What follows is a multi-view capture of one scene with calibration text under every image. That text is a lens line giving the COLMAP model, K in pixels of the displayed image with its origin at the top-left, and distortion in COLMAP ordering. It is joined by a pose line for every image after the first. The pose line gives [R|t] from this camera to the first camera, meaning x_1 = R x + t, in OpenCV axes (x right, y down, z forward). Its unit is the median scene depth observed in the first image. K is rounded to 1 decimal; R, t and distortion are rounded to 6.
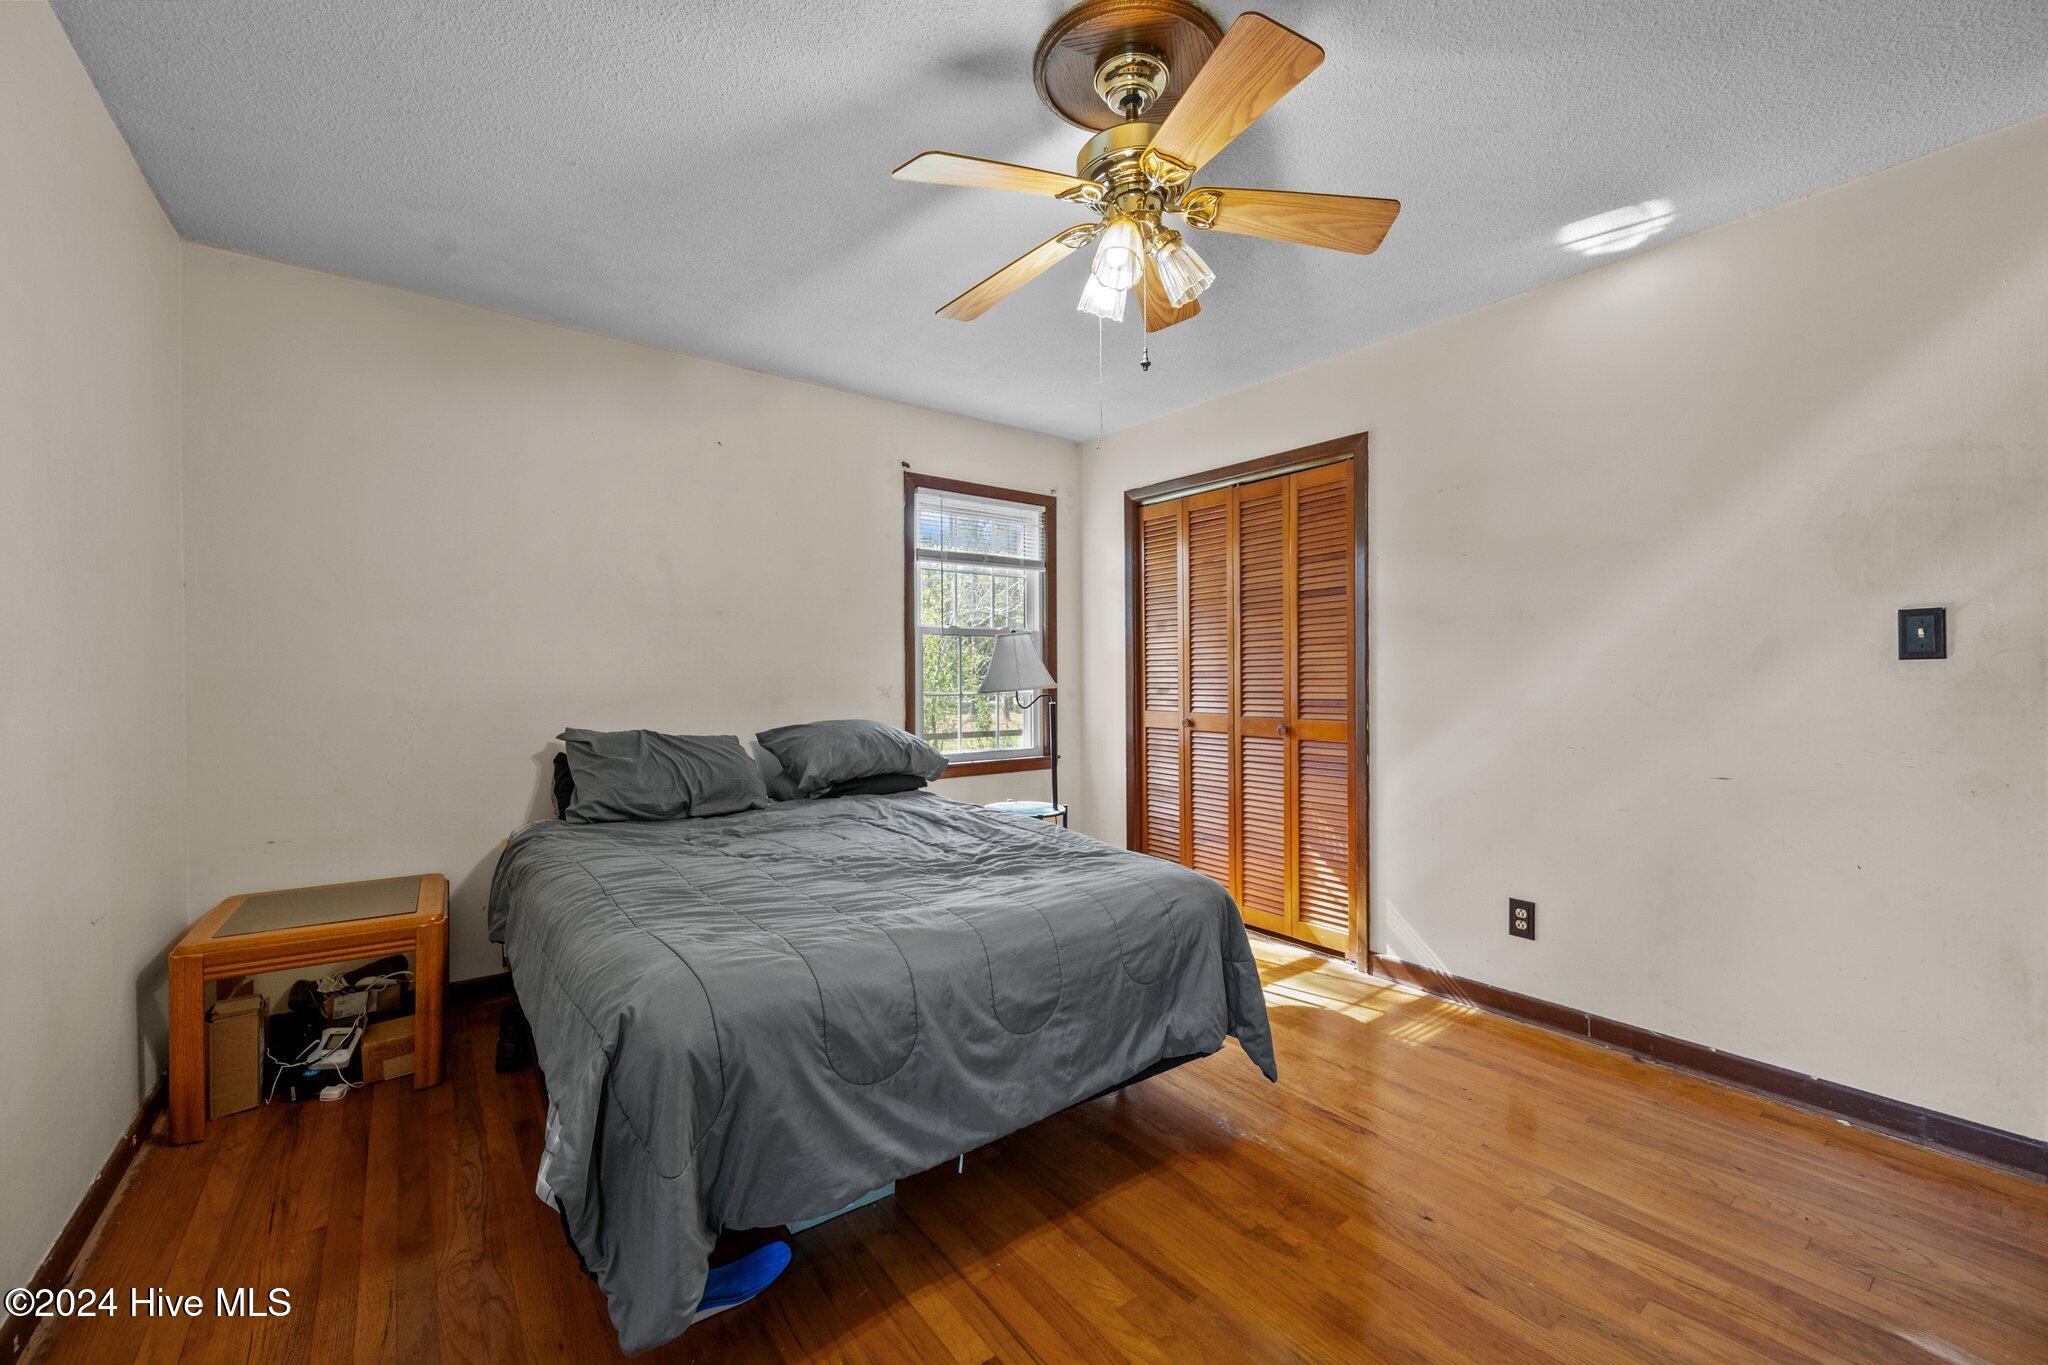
lens RADIAL K [[813.0, 0, 1054.6], [0, 813.0, 687.2], [0, 0, 1]] dist [-0.000393, 0.001368]
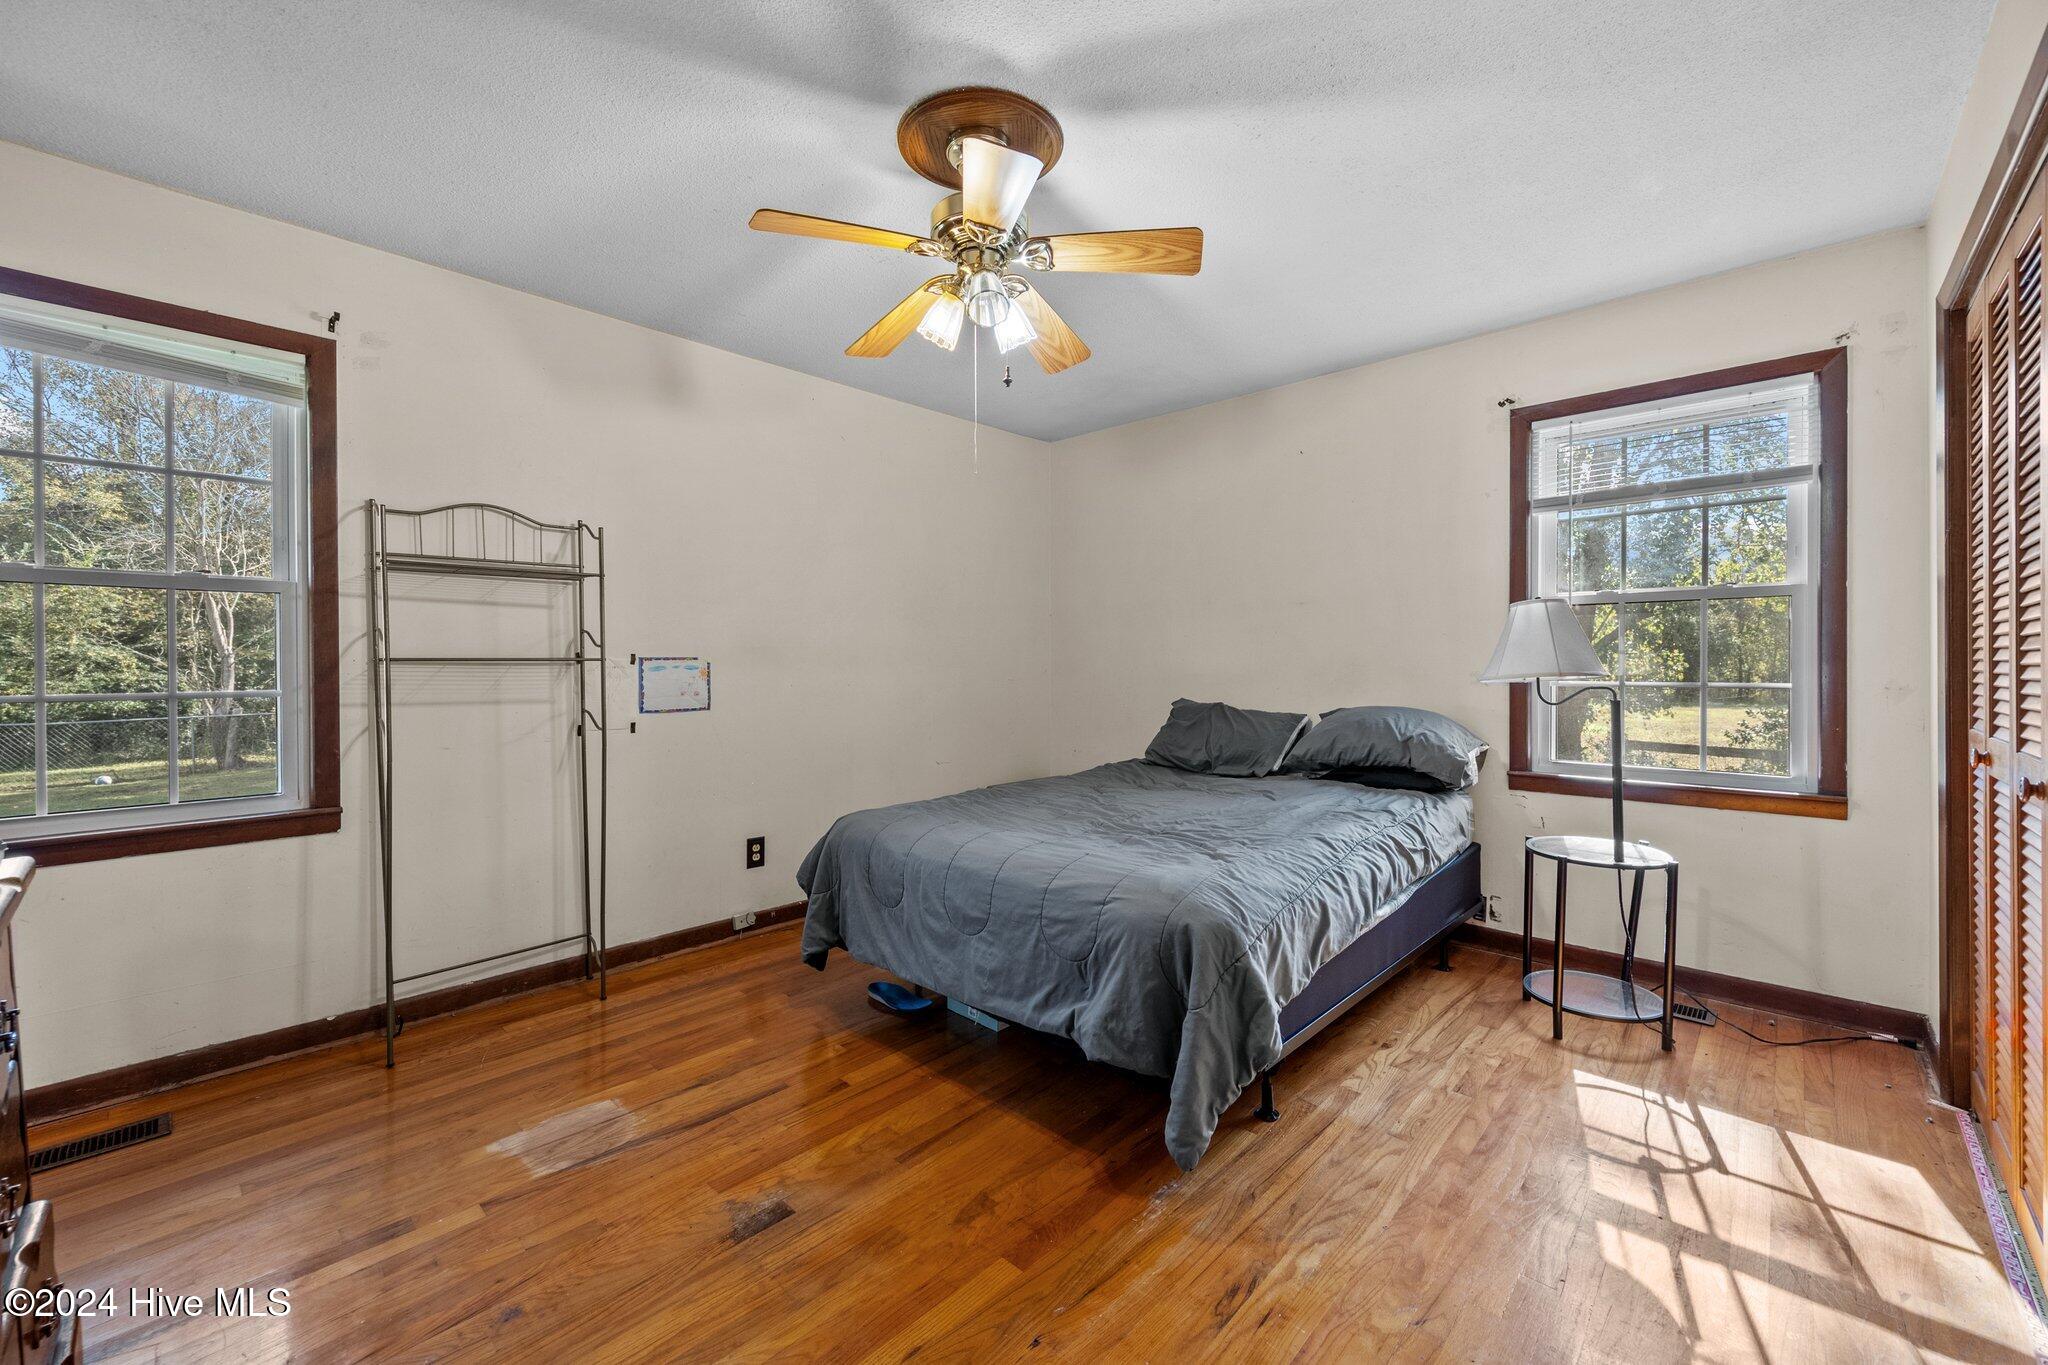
lens RADIAL K [[822.1, 0, 1020.3], [0, 822.1, 672.5], [0, 0, 1]] dist [0.000203, 0.000236]
pose [[0.144116, 0.012927, -0.989476, 1.150166], [-0.009820, 0.999884, 0.011633, -0.010984], [0.989512, 0.008040, 0.144226, 0.798460]]
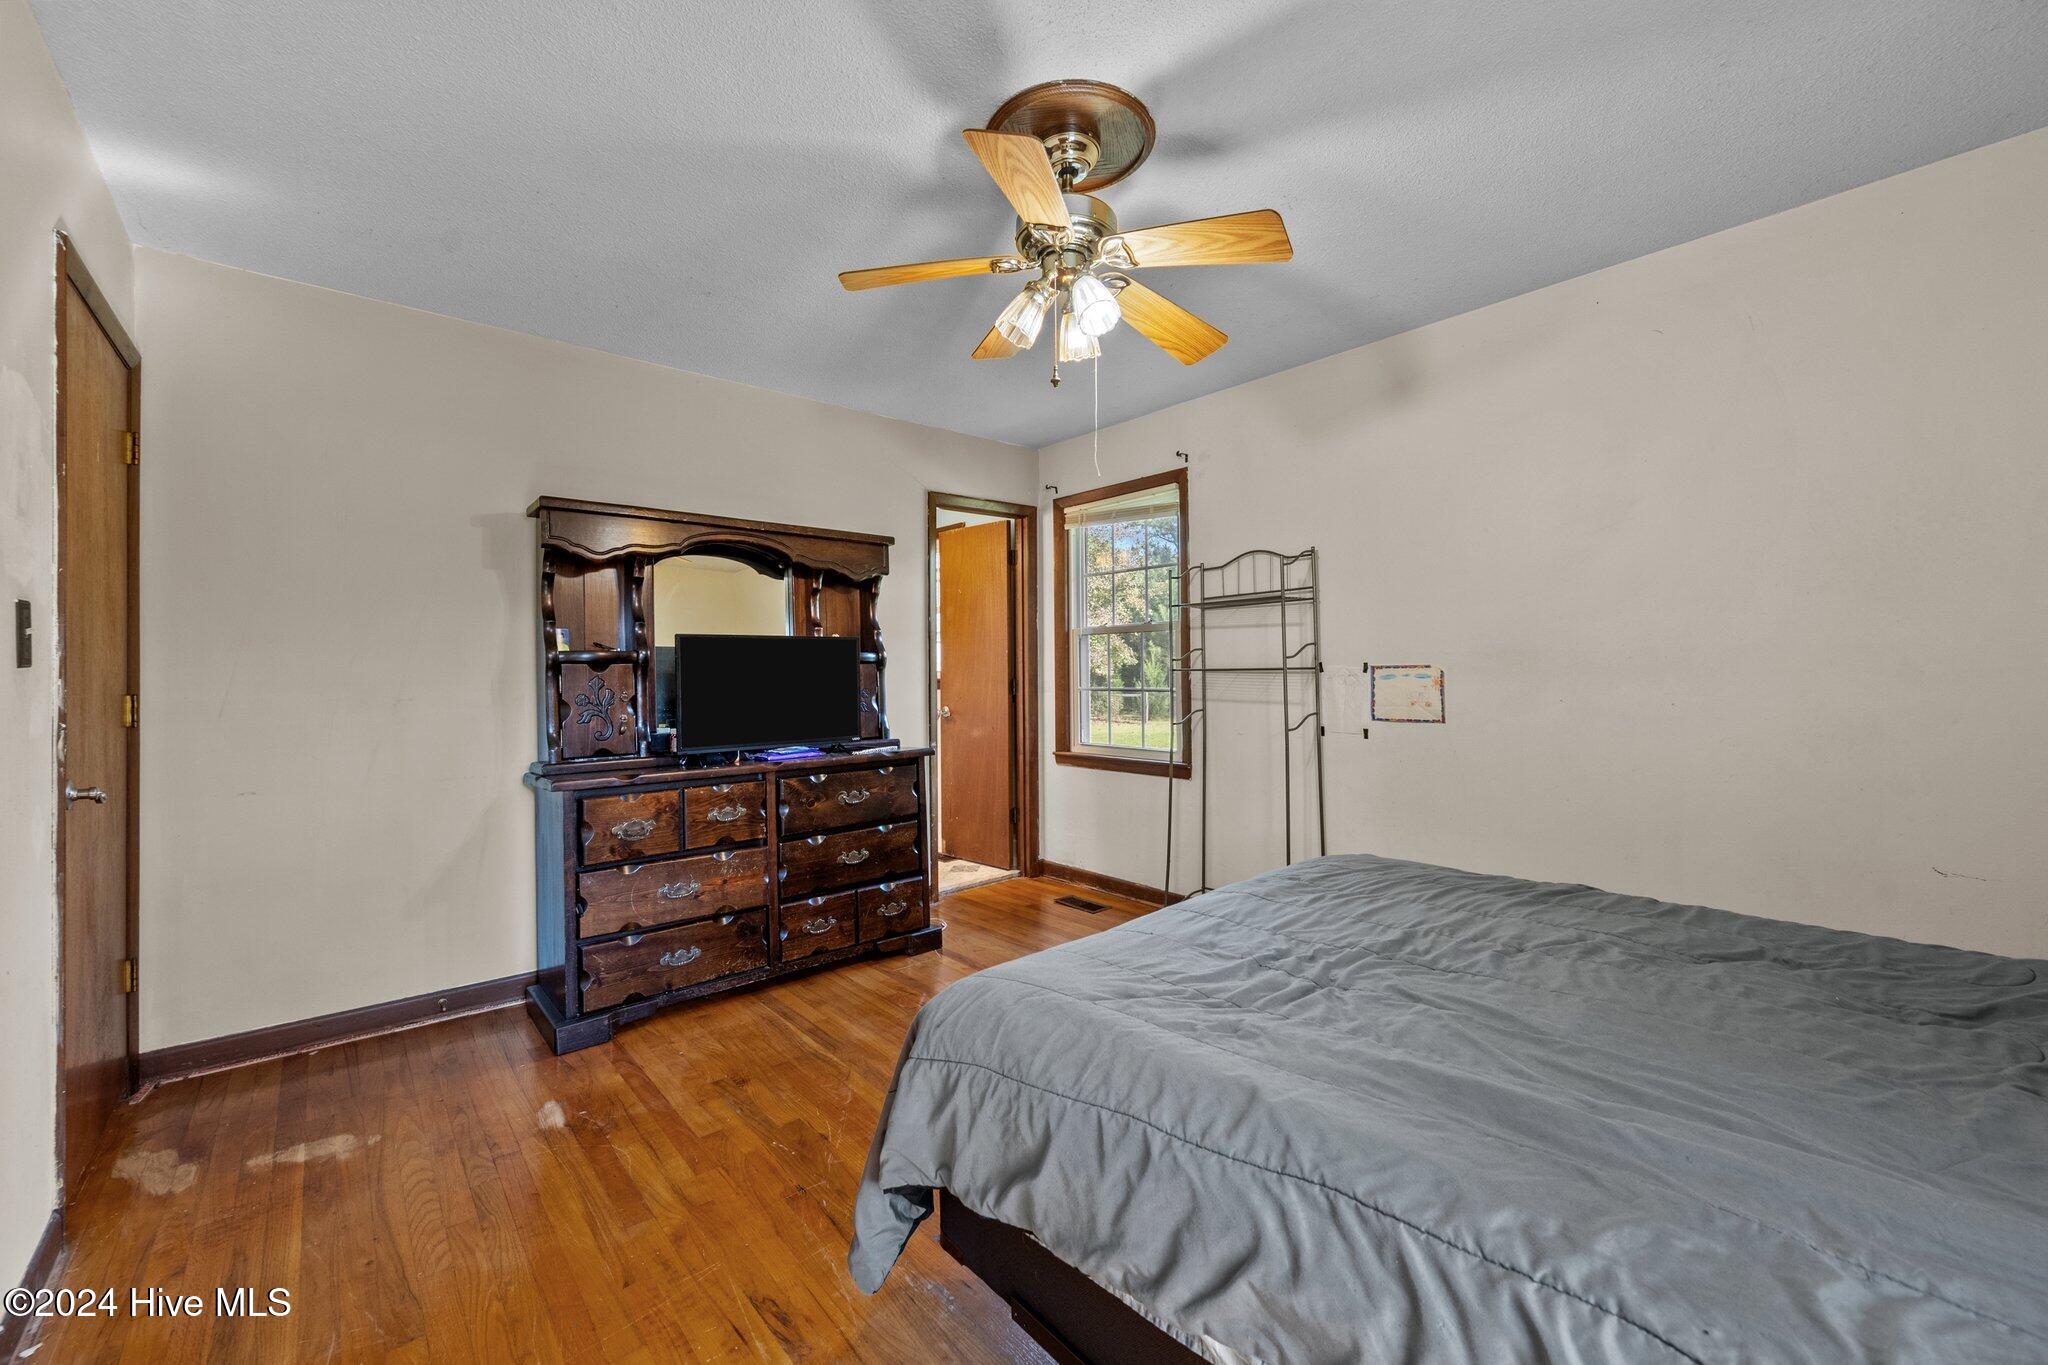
lens RADIAL K [[813.0, 0, 1054.6], [0, 813.0, 687.2], [0, 0, 1]] dist [-0.000393, 0.001368]
pose [[-0.997938, 0.011363, -0.063167, 0.169459], [0.009310, 0.999422, 0.032705, -0.031699], [0.063502, 0.032049, -0.997467, 1.910320]]
